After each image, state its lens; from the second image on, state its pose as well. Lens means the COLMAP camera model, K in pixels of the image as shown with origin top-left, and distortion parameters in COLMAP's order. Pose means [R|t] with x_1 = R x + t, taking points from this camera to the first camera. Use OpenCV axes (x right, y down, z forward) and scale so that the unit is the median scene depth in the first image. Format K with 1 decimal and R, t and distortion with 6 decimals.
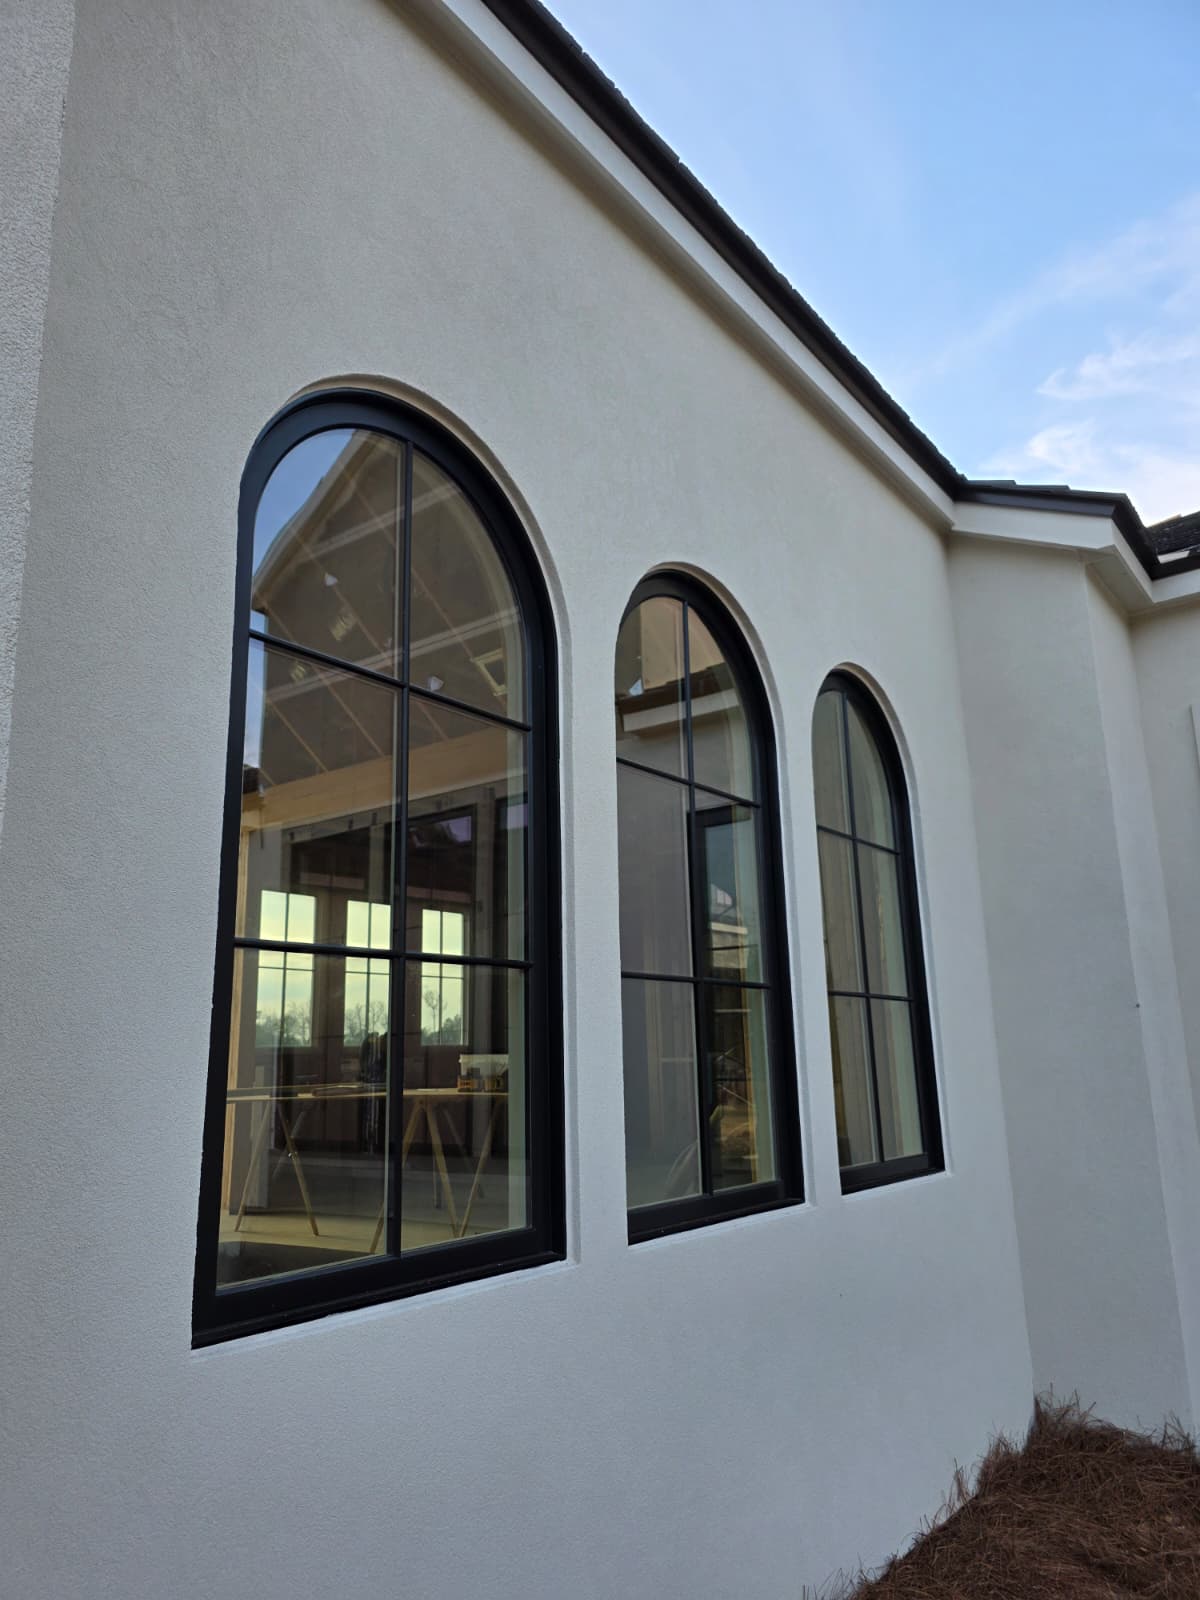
lens RADIAL K [[1120.3, 0, 600.0], [0, 1120.3, 800.0], [0, 0, 1]] dist [0.053396, -0.082747]
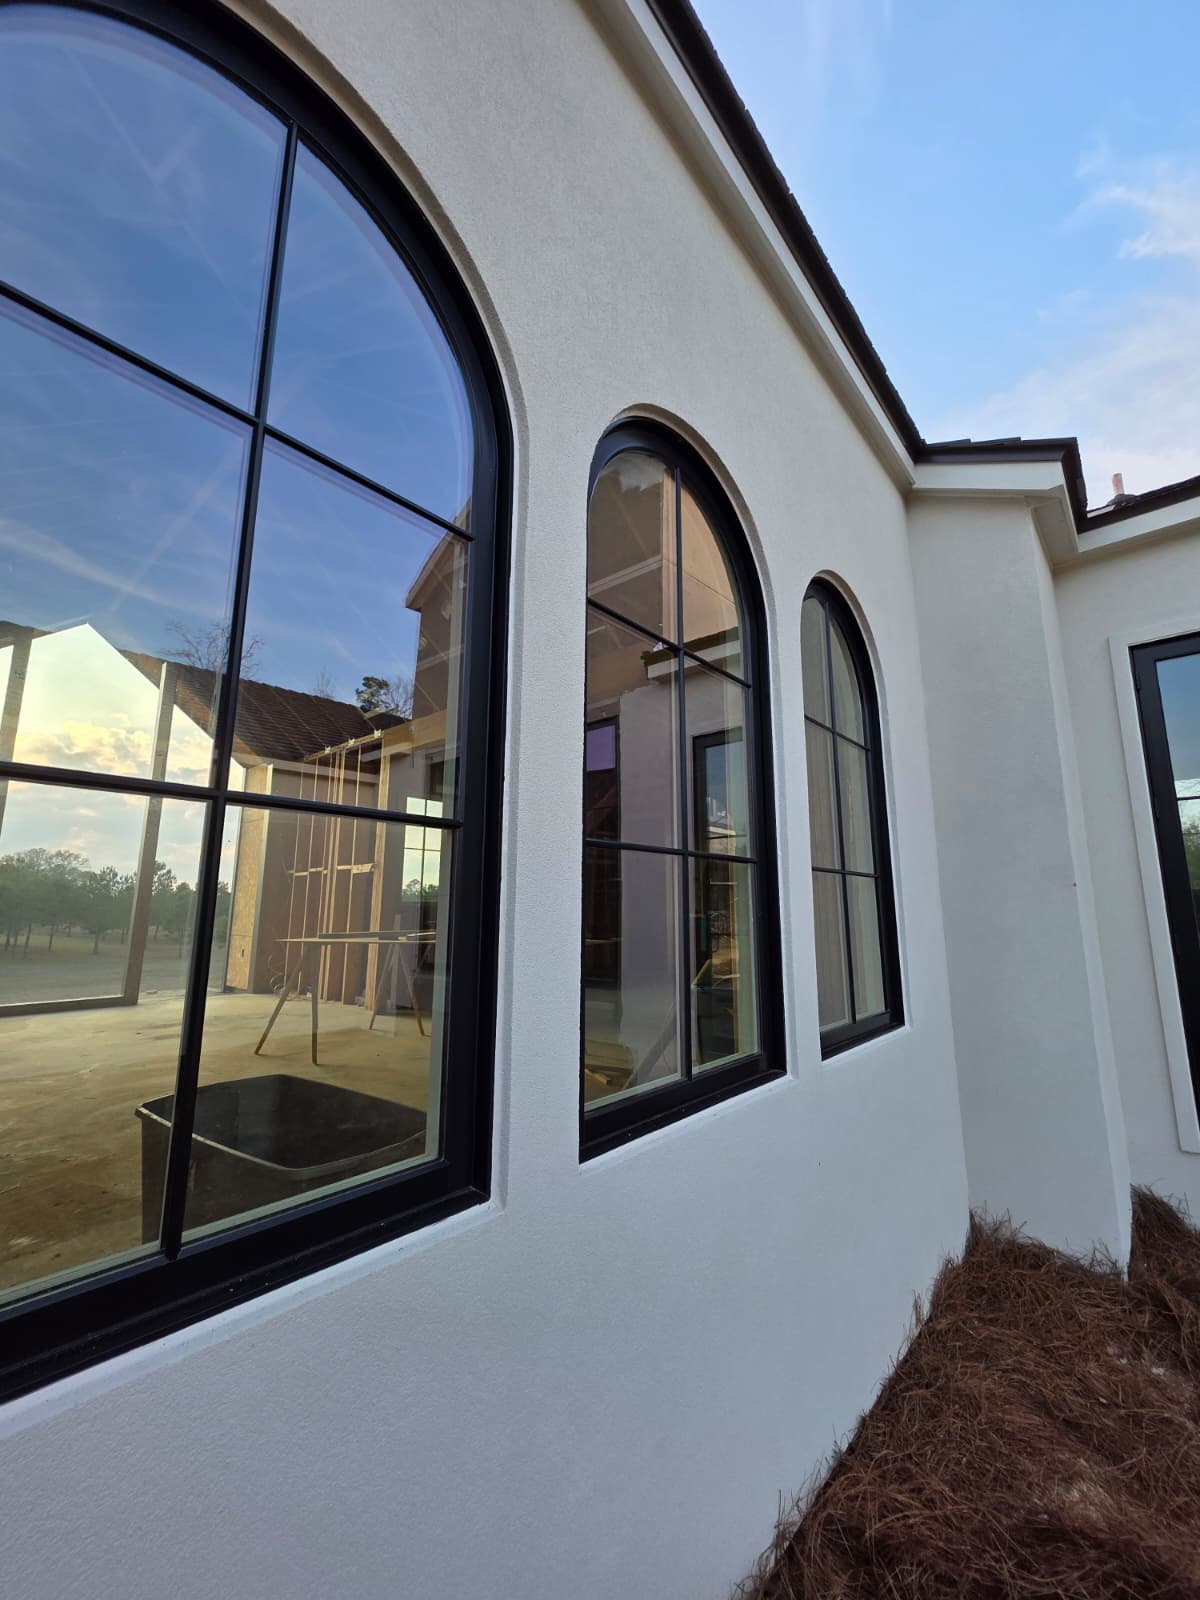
lens RADIAL K [[654.8, 0, 624.4], [0, 654.8, 795.1], [0, 0, 1]] dist [-0.011670, 0.000168]
pose [[0.999203, 0.013037, -0.037739, 0.046848], [-0.010947, 0.998423, 0.055053, 0.065919], [0.038398, -0.054596, 0.997770, 0.357904]]
